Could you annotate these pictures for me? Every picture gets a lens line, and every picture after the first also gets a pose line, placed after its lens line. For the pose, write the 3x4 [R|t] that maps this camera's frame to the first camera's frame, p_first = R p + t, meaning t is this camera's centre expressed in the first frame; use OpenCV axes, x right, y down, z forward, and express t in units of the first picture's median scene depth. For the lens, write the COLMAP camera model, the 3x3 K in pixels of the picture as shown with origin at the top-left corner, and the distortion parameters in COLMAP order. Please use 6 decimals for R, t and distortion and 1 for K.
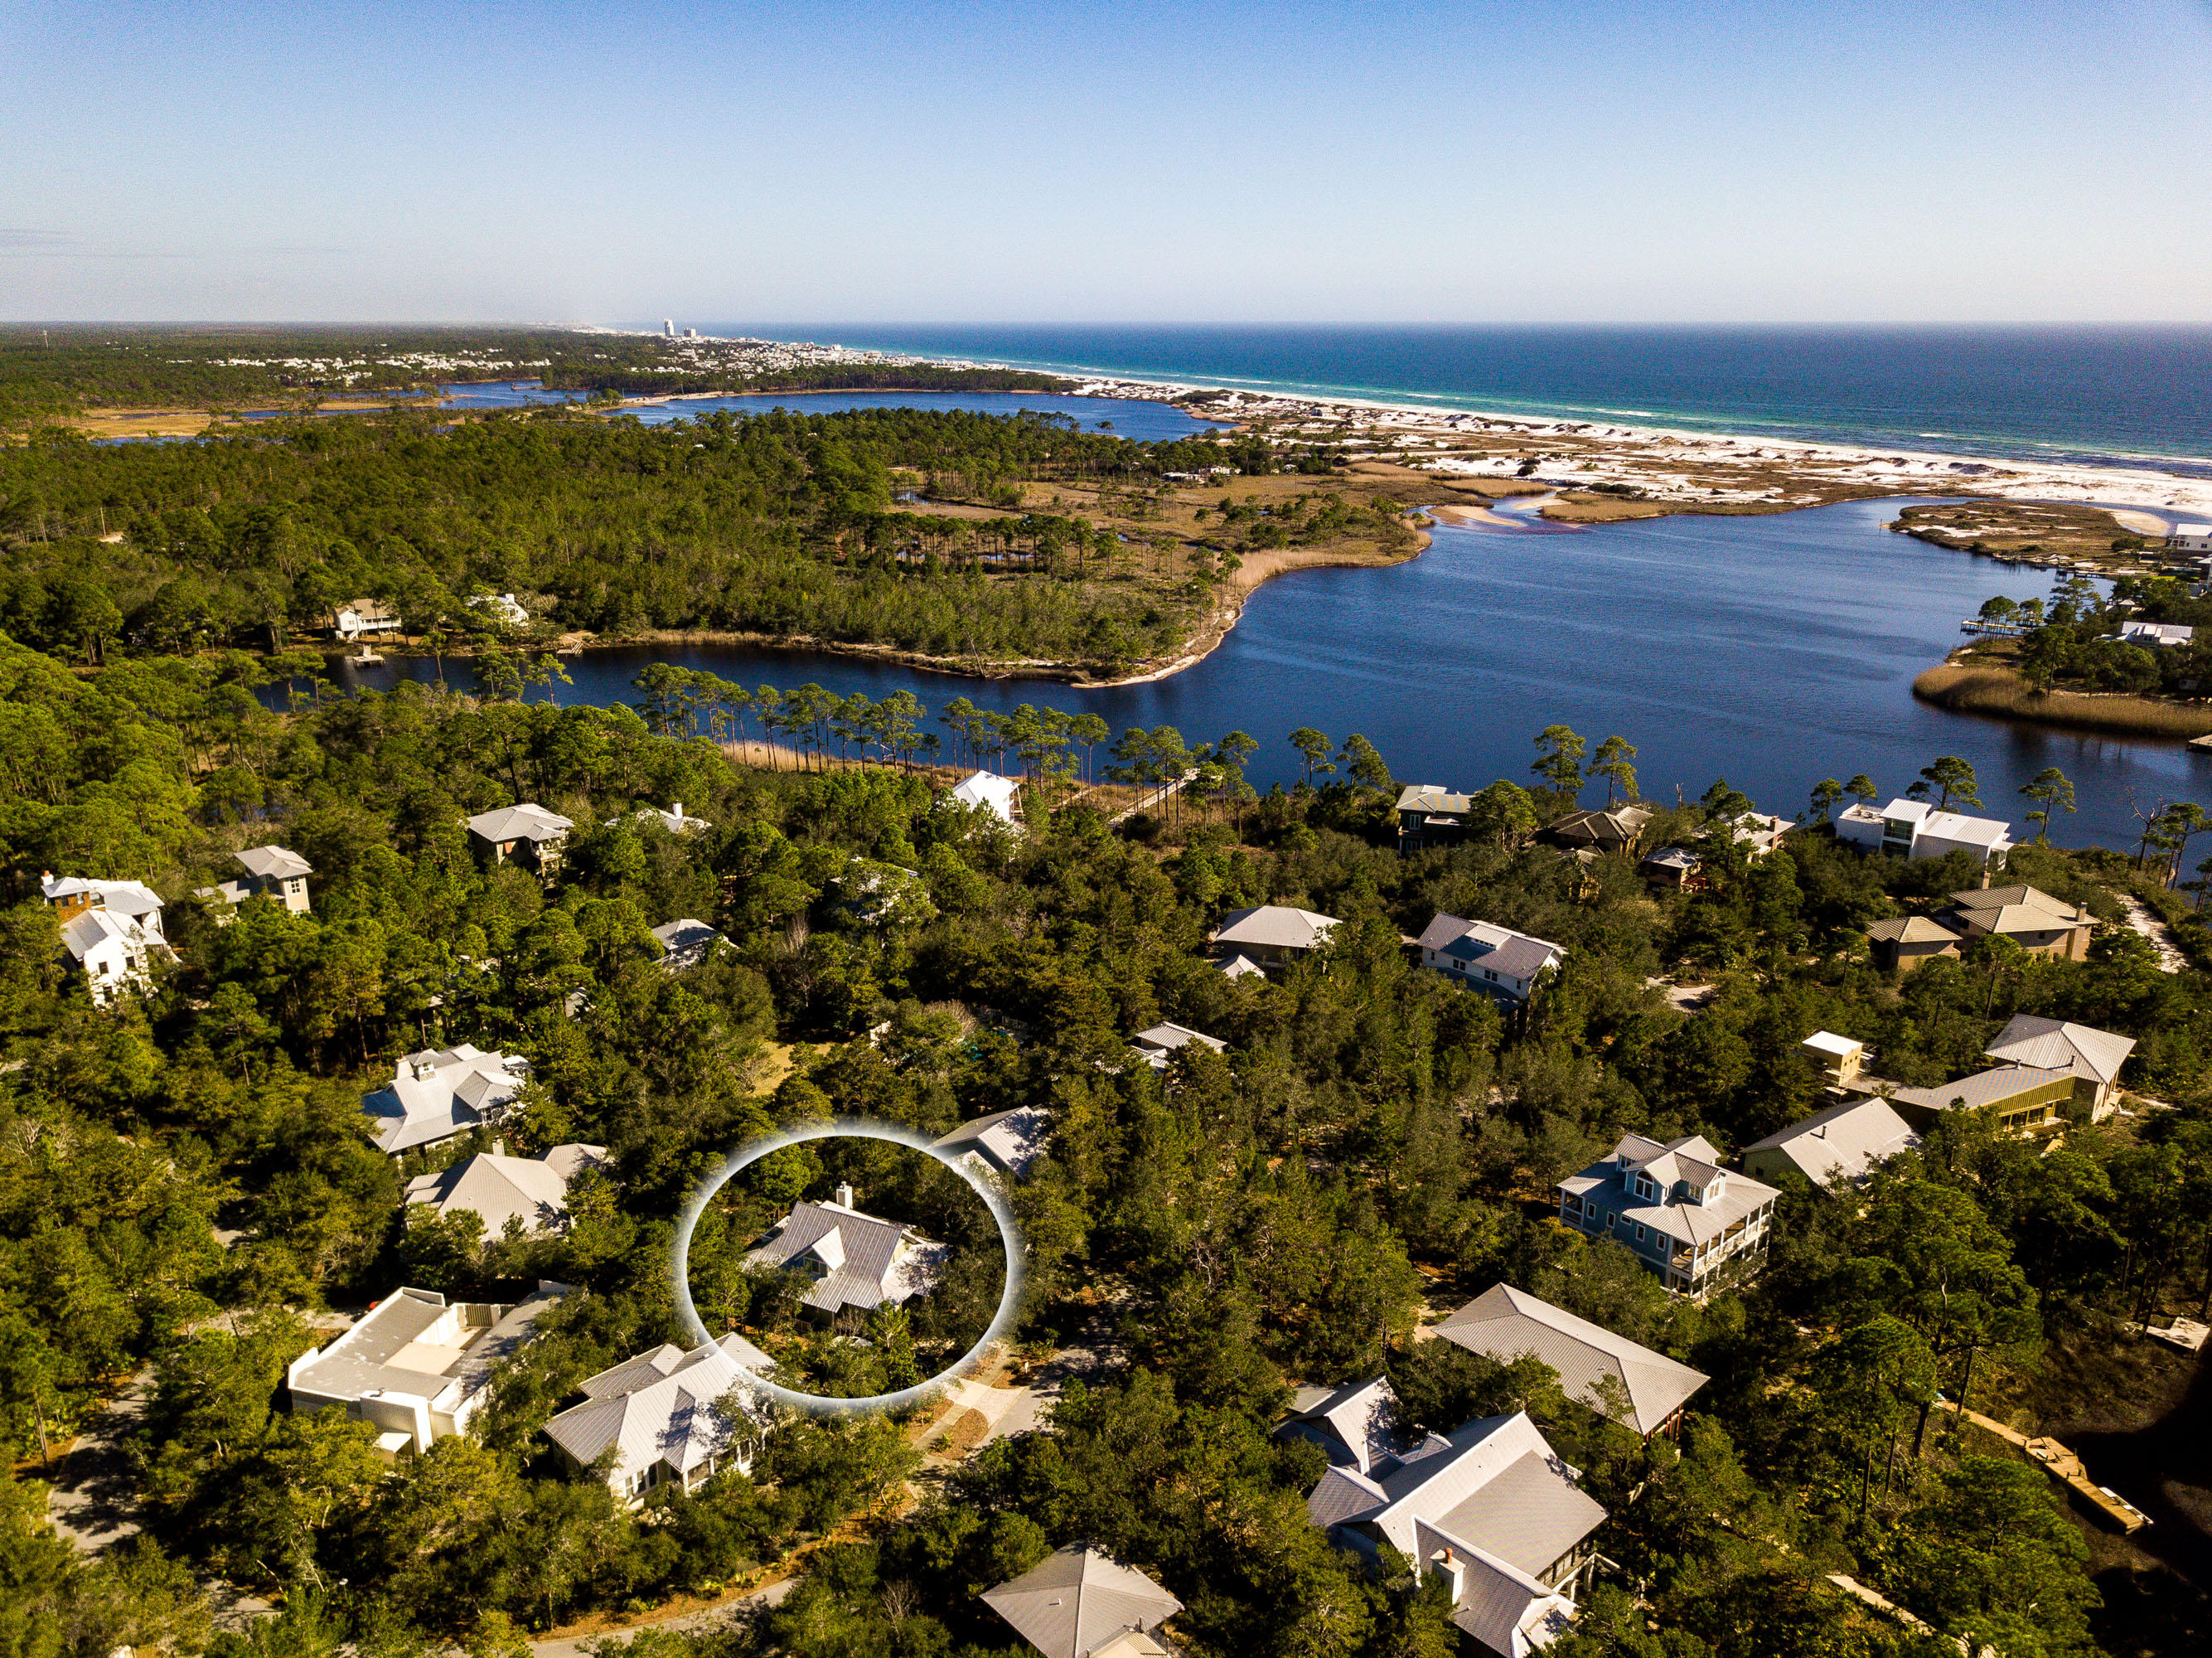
lens RADIAL K [[1694.0, 0, 1106.0], [0, 1694.0, 829.0], [0, 0, 1]] dist [0.002946, -0.001924]
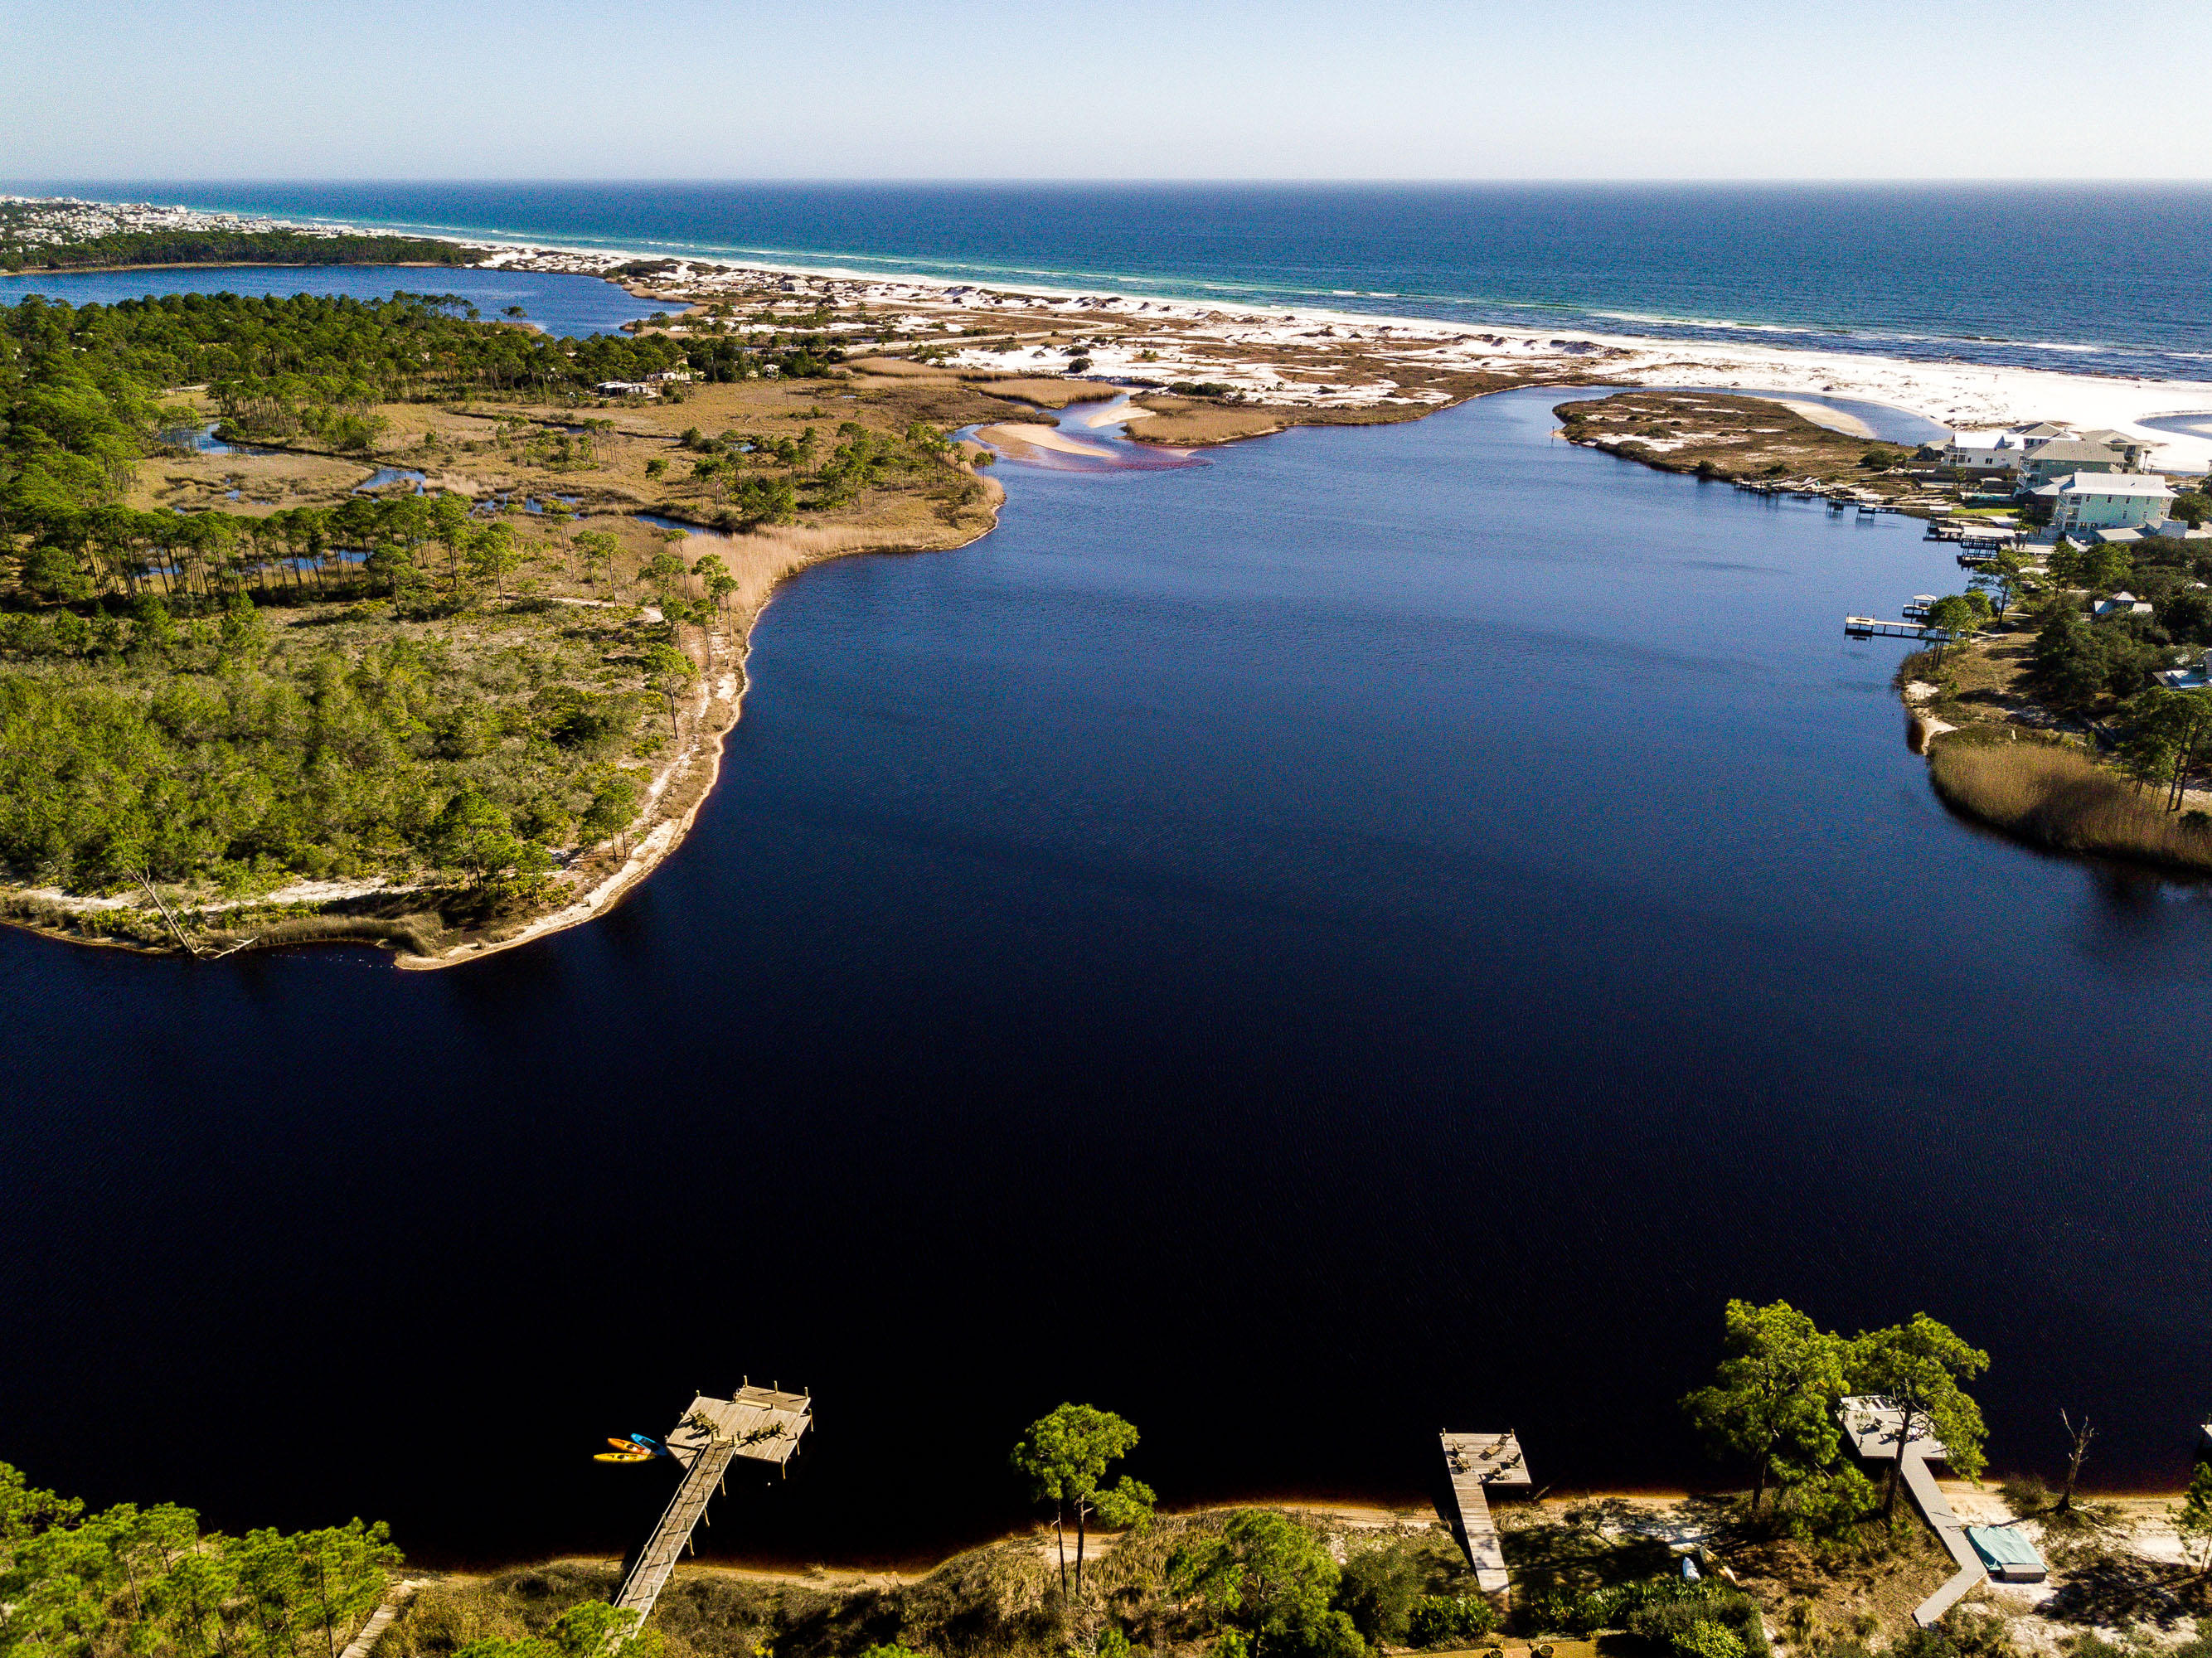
lens RADIAL K [[1741.7, 0, 1096.6], [0, 1741.7, 839.6], [0, 0, 1]] dist [-0.007417, 0.016840]
pose [[0.956374, -0.104351, 0.272873, 0.053752], [0.084470, 0.992908, 0.083652, -0.219027], [-0.279667, -0.056953, 0.958406, 0.782805]]
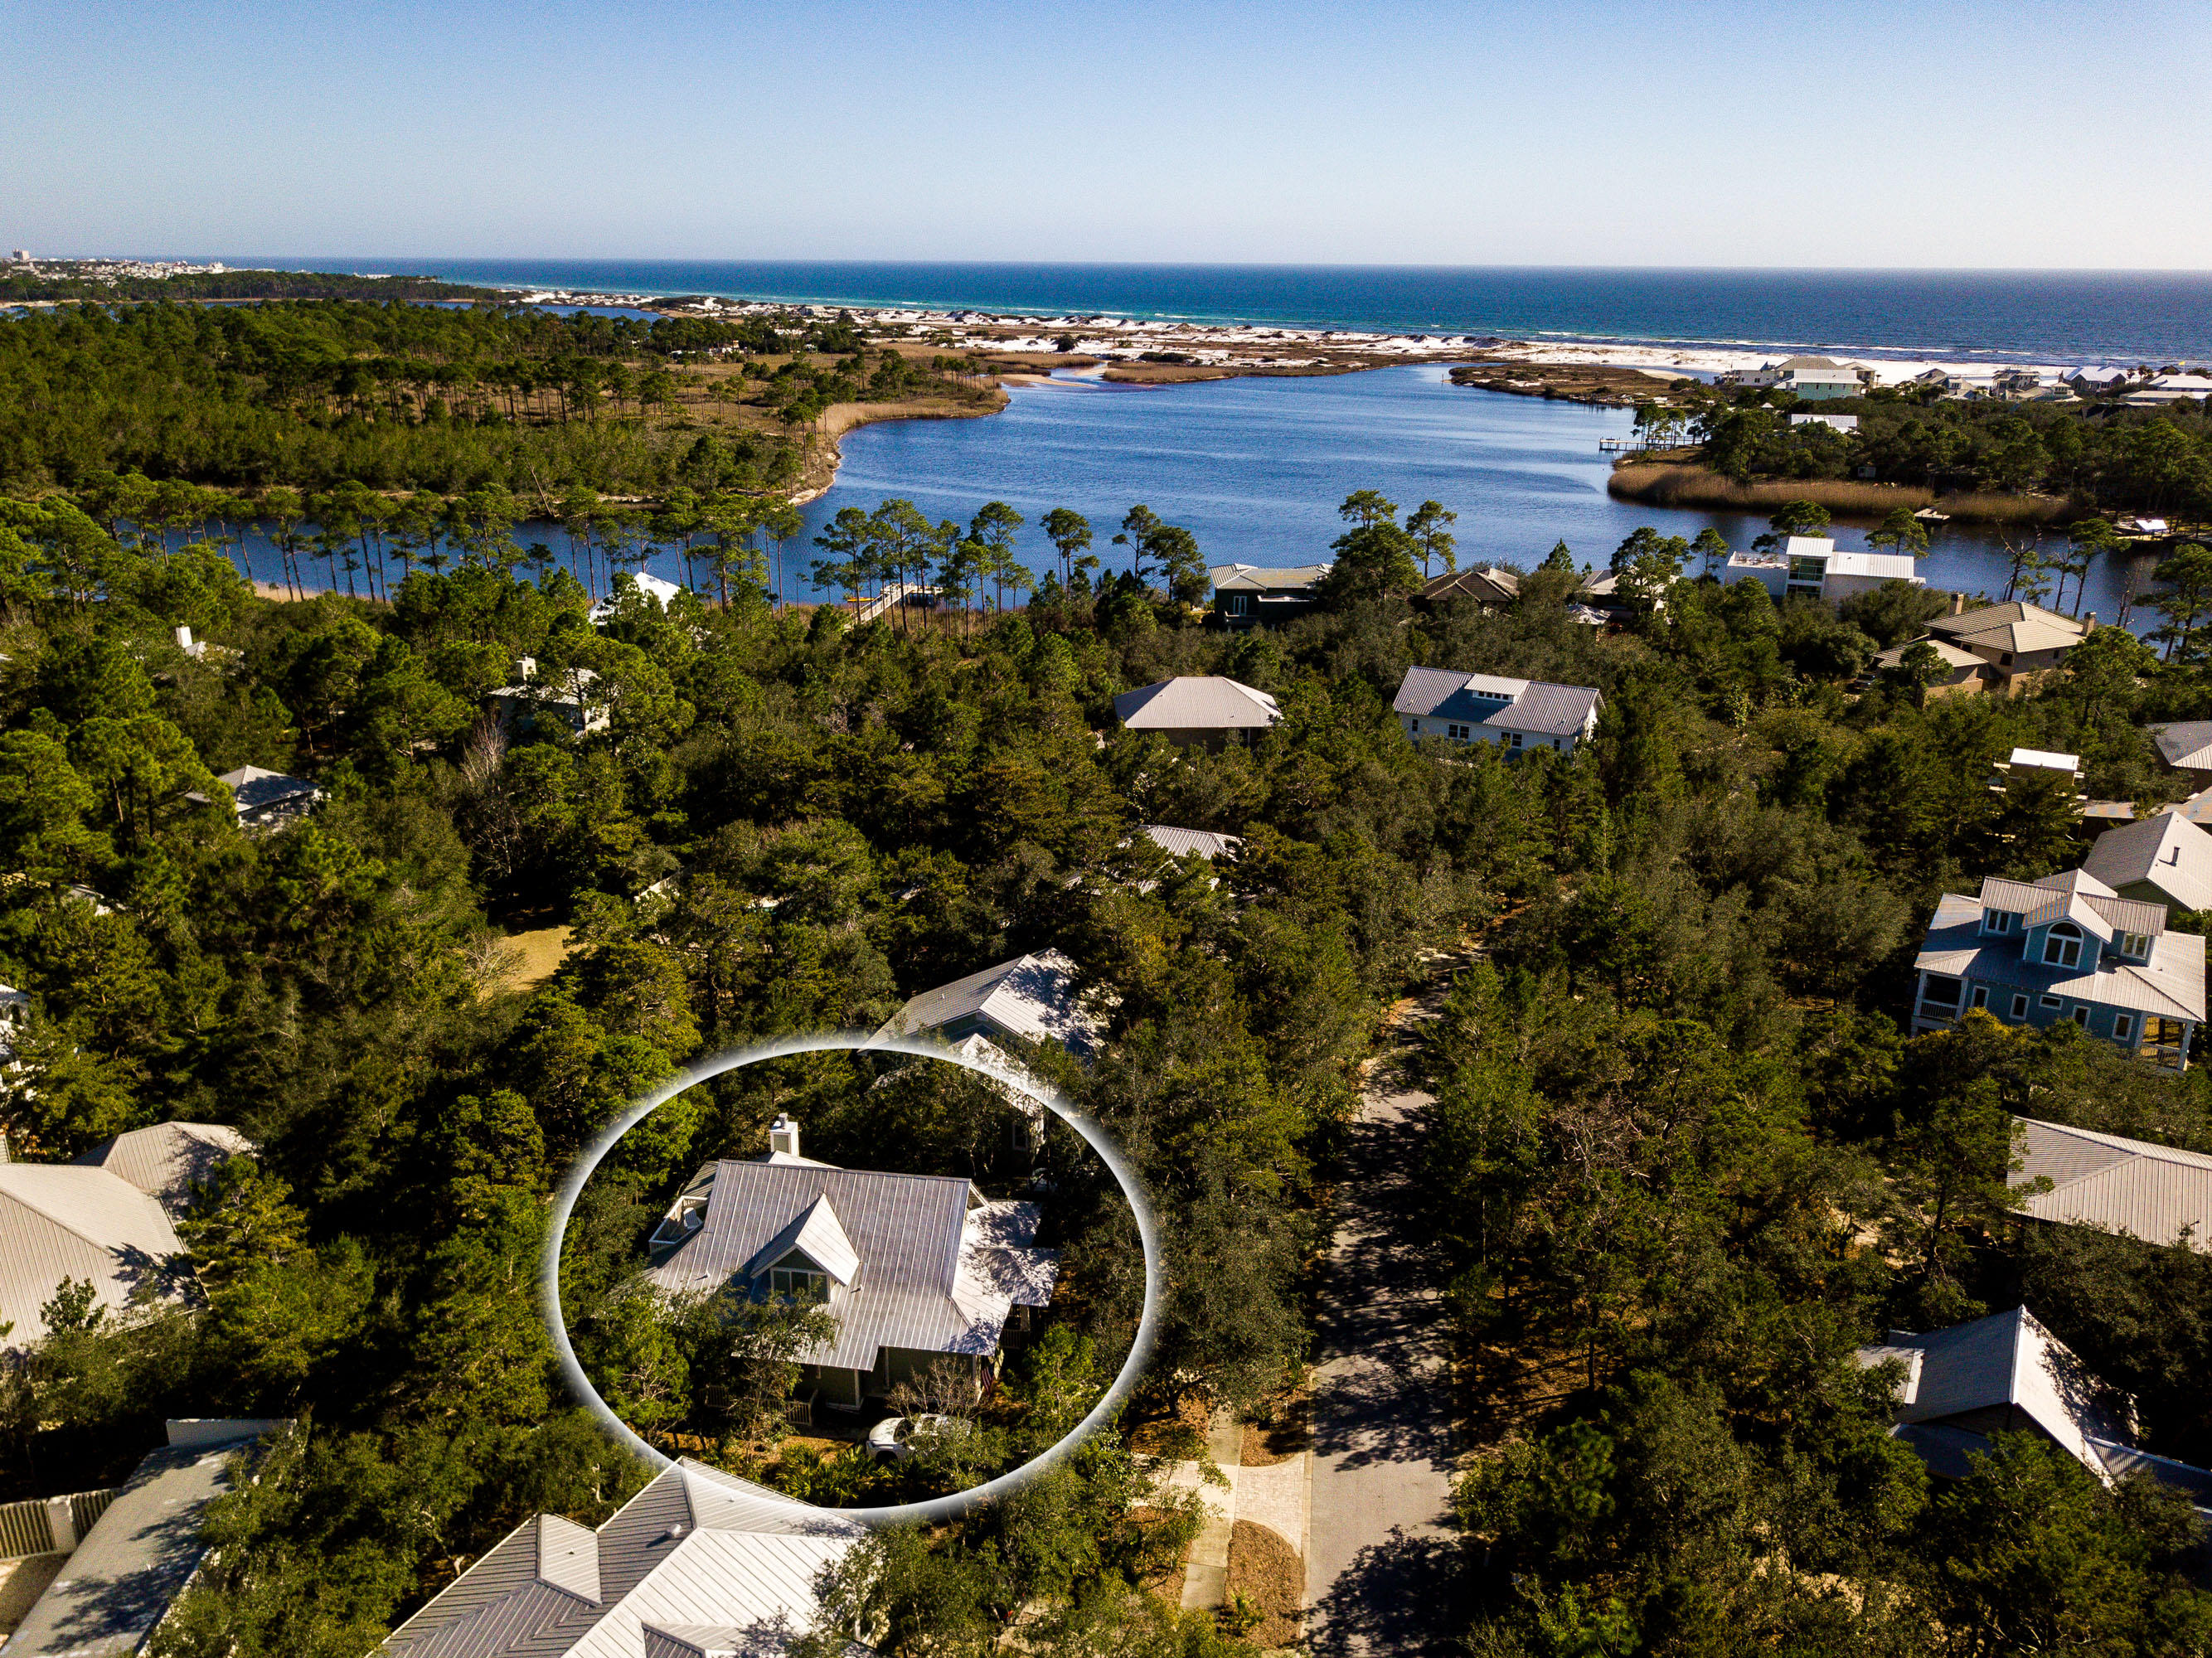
lens RADIAL K [[1730.1, 0, 1099.4], [0, 1730.1, 823.6], [0, 0, 1]] dist [-0.000186, -0.001987]
pose [[0.953652, -0.088020, 0.287749, -0.116954], [0.080754, 0.996045, 0.037049, 0.062552], [-0.289872, -0.012095, 0.956989, 0.271289]]
